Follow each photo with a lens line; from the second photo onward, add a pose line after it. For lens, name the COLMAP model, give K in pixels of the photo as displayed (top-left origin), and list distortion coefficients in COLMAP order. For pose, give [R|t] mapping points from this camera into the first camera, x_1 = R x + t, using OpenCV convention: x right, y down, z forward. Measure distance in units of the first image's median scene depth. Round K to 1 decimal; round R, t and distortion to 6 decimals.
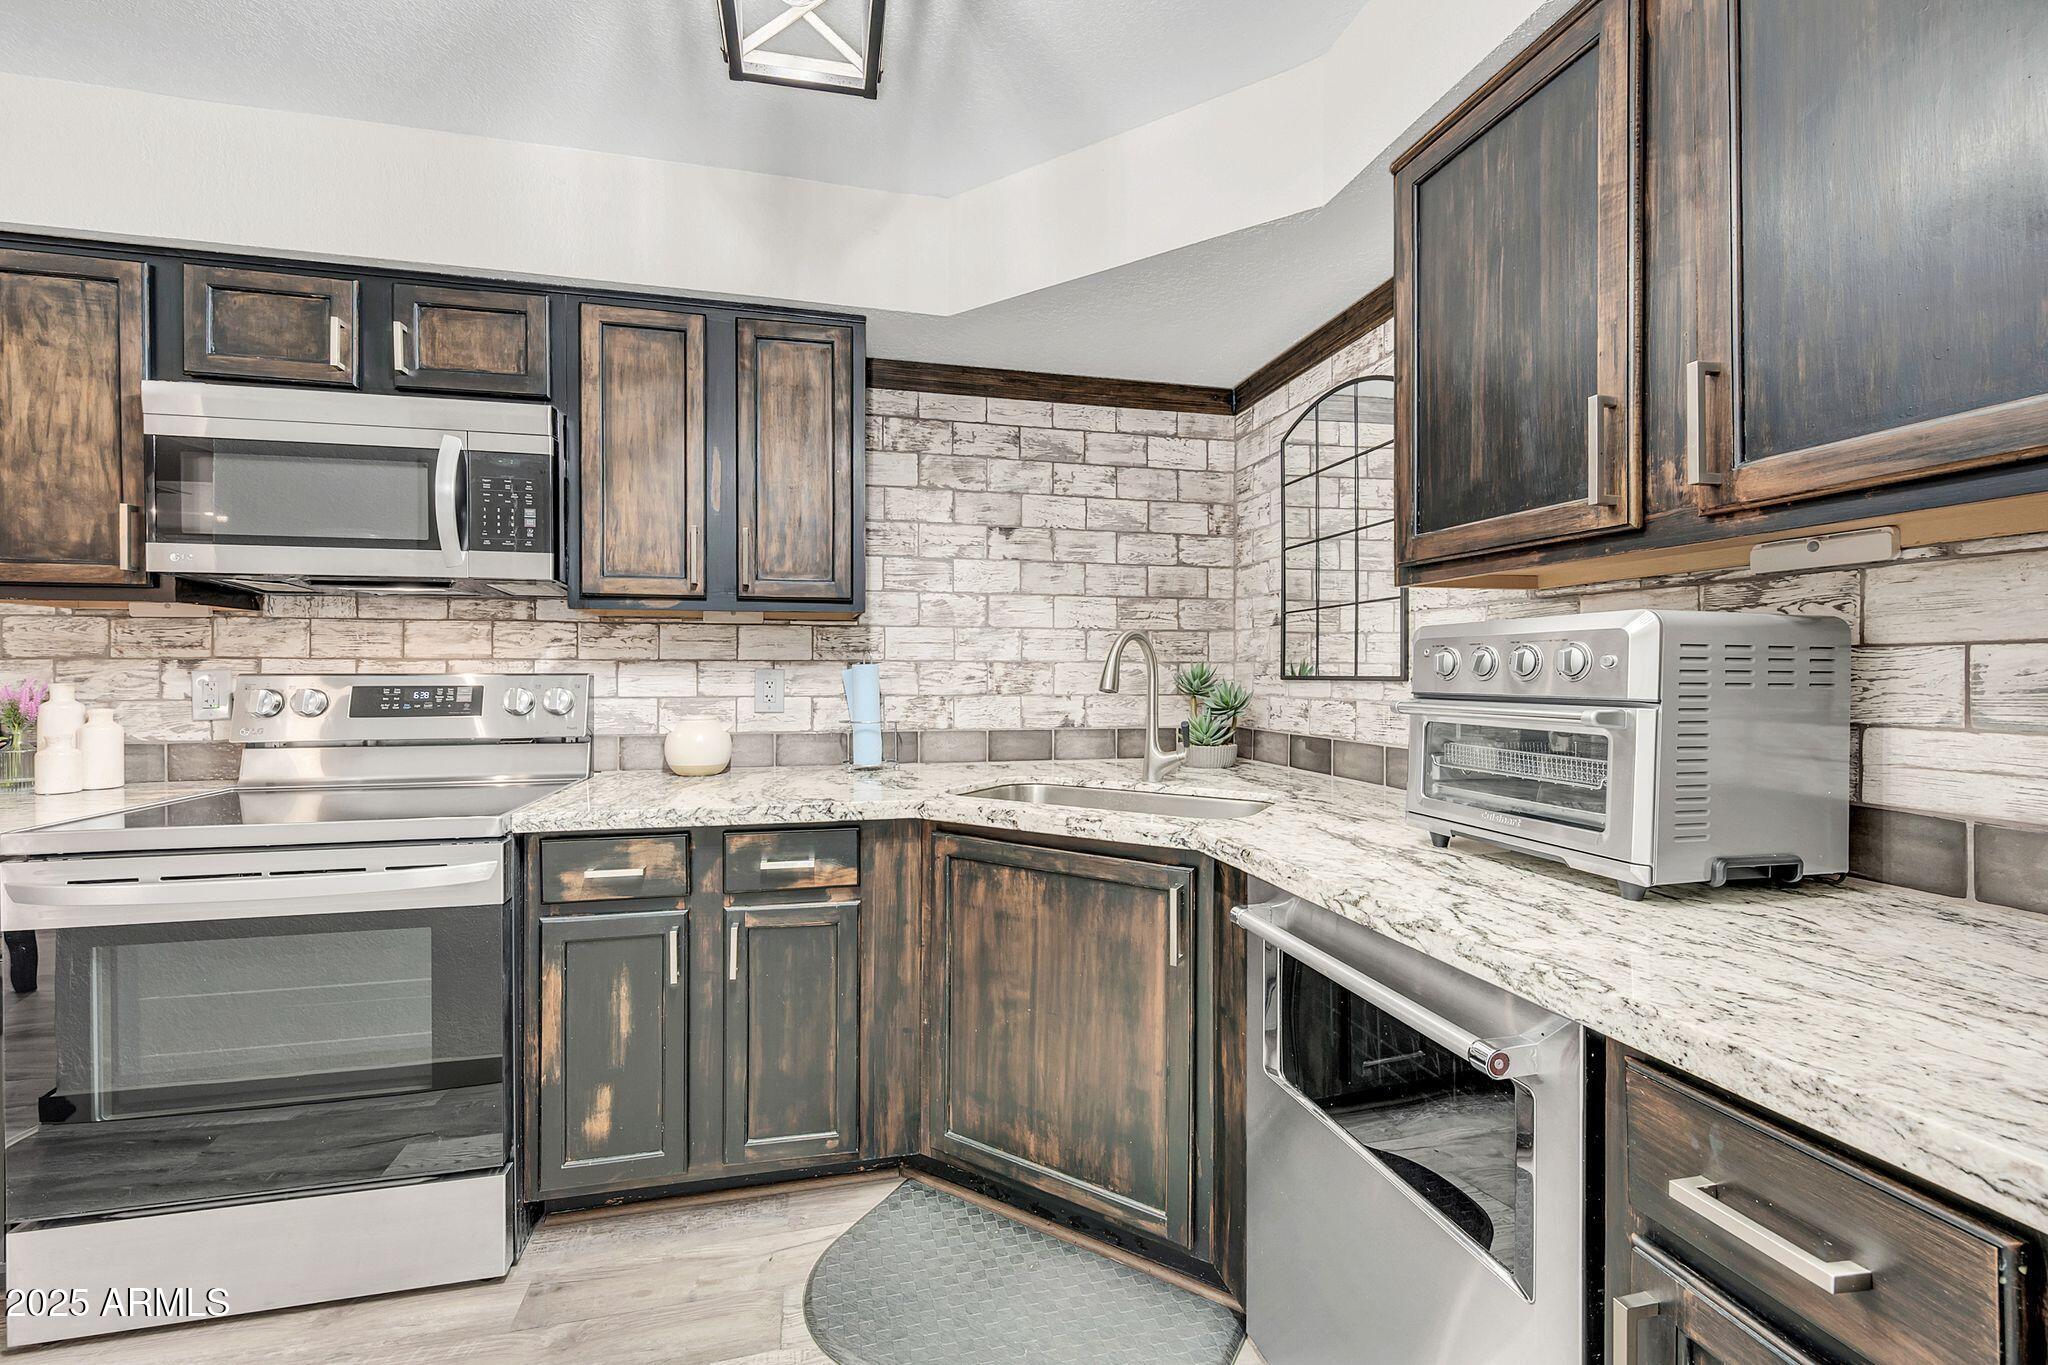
lens RADIAL K [[804.7, 0, 1017.2], [0, 804.7, 671.9], [0, 0, 1]] dist [0.000843, 0.000000]
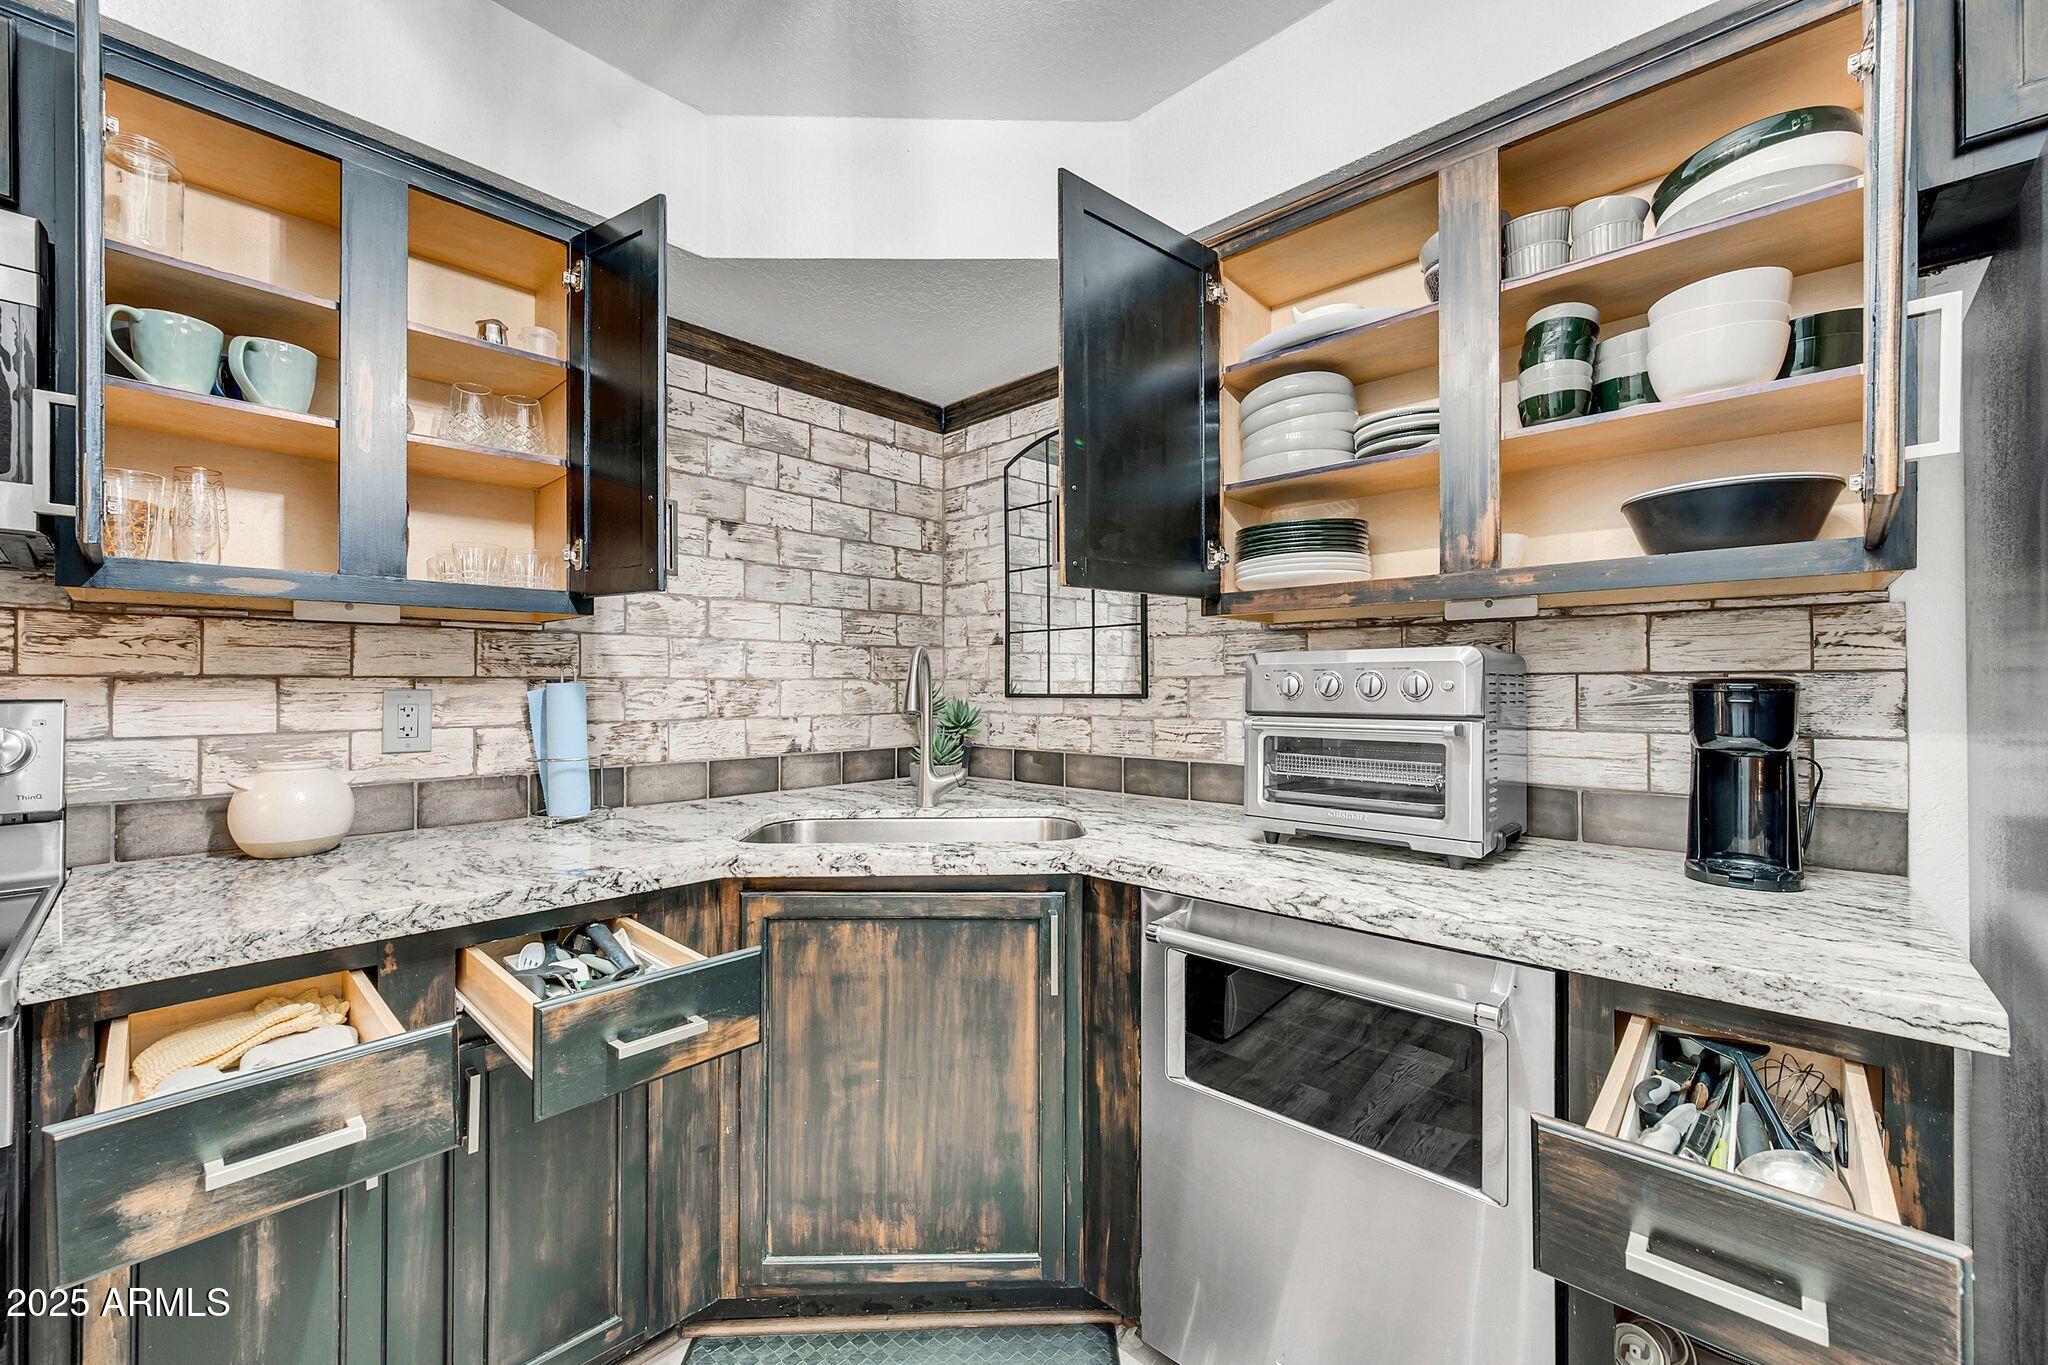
lens RADIAL K [[804.7, 0, 1043.1], [0, 804.7, 678.9], [0, 0, 1]] dist [0.000843, 0.000000]
pose [[0.839954, 0.003284, 0.542648, -0.305507], [0.001061, 0.999970, -0.007695, -0.009162], [-0.542657, 0.007040, 0.839925, 0.163281]]
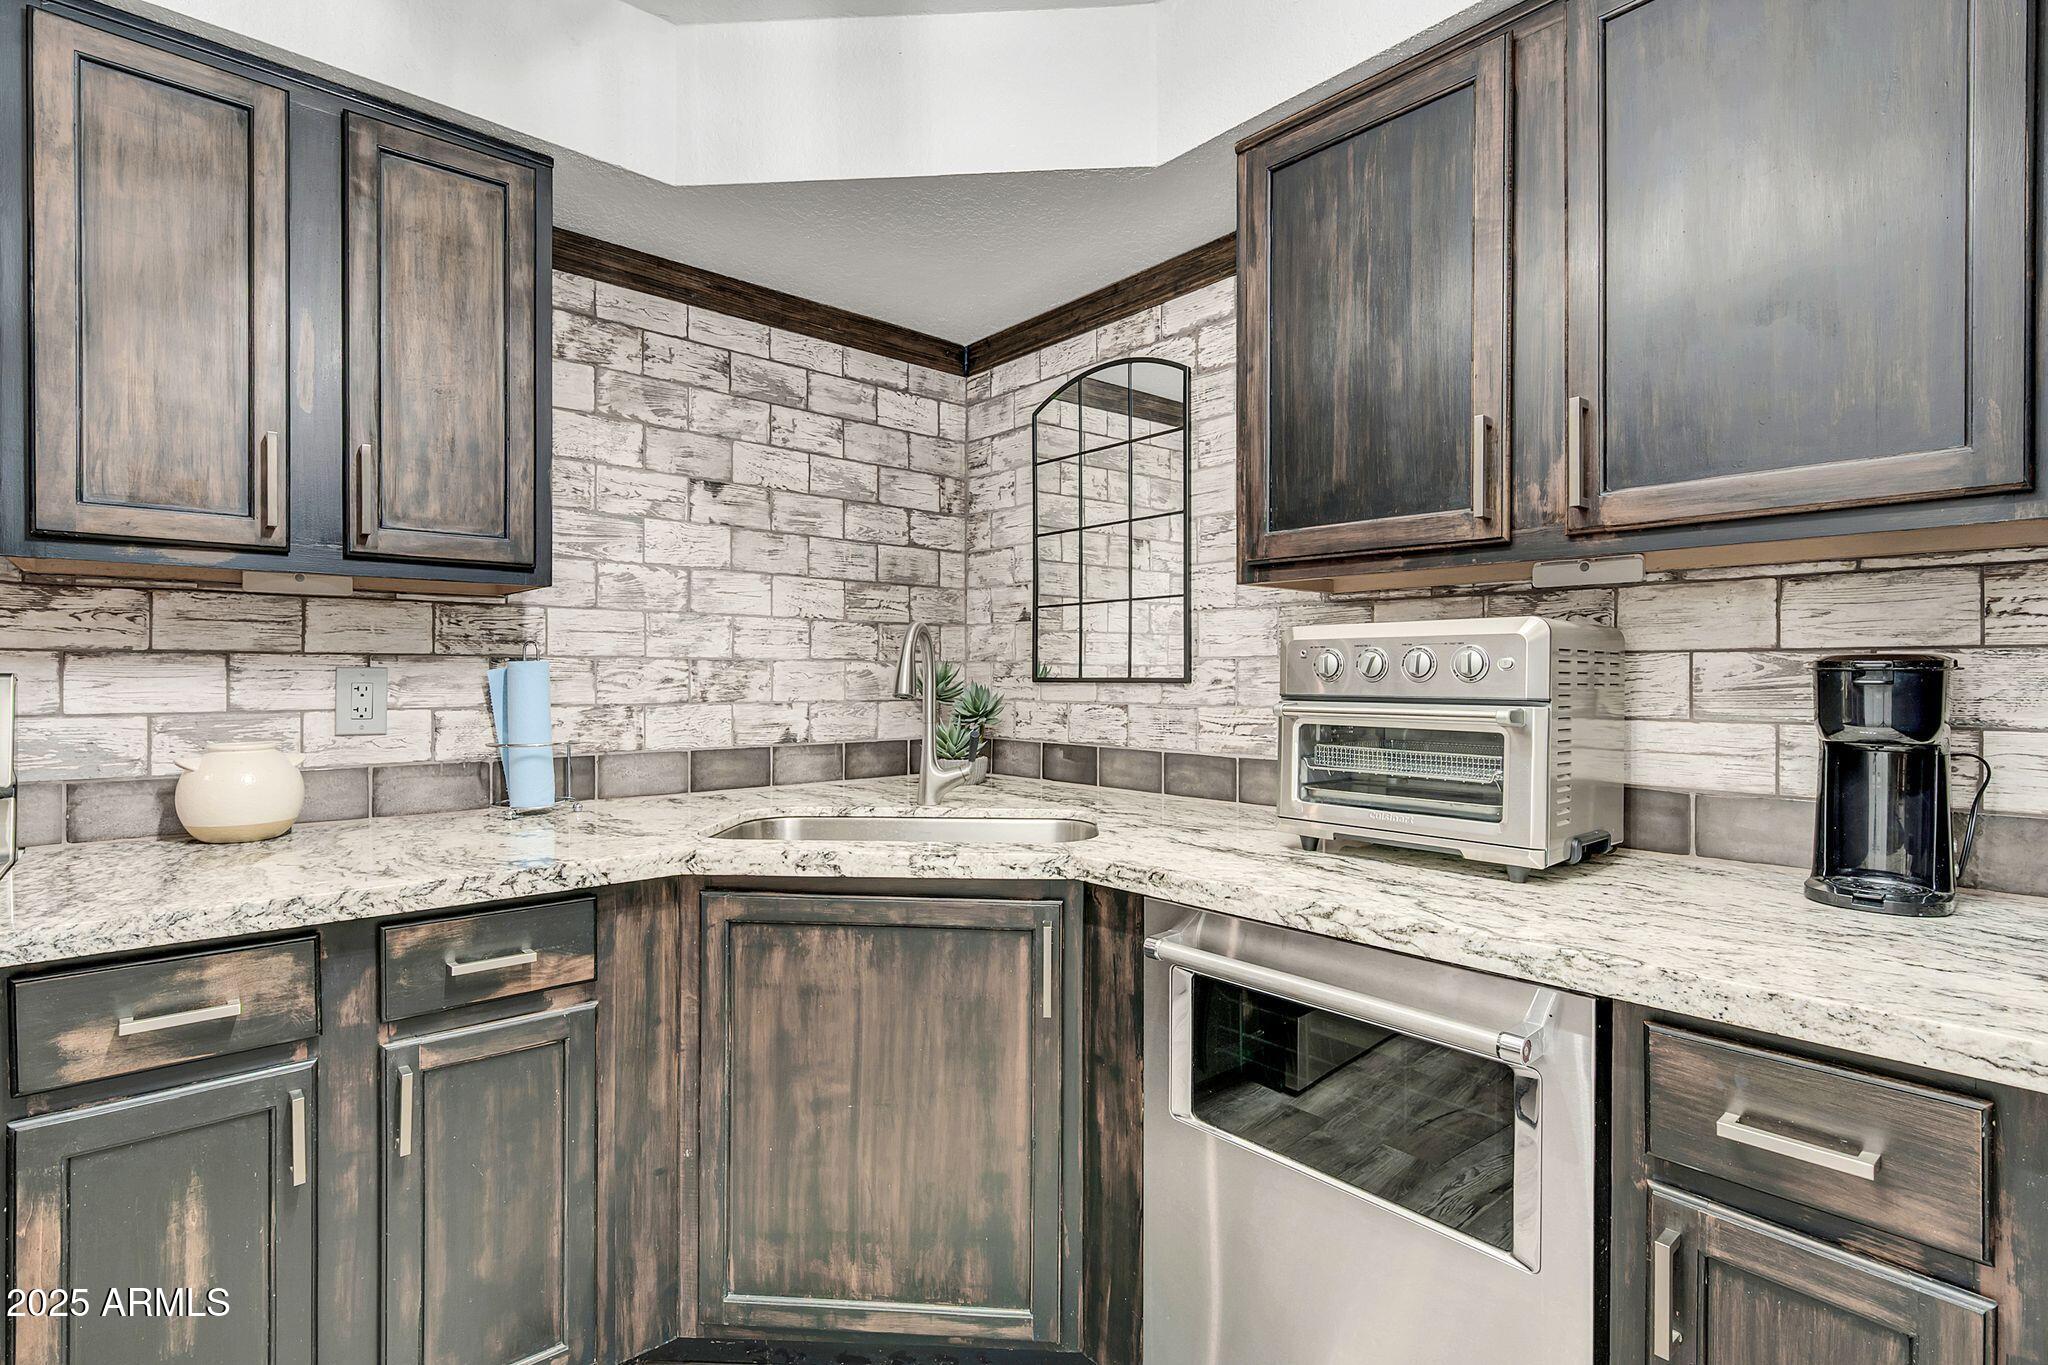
lens RADIAL K [[954.3, 0, 1038.6], [0, 954.3, 675.8], [0, 0, 1]] dist [0.000285, 0.000225]
pose [[0.884966, 0.000596, 0.465655, -0.250474], [-0.001917, 0.999995, 0.002363, 0.000764], [-0.465651, -0.002984, 0.884963, 0.097040]]
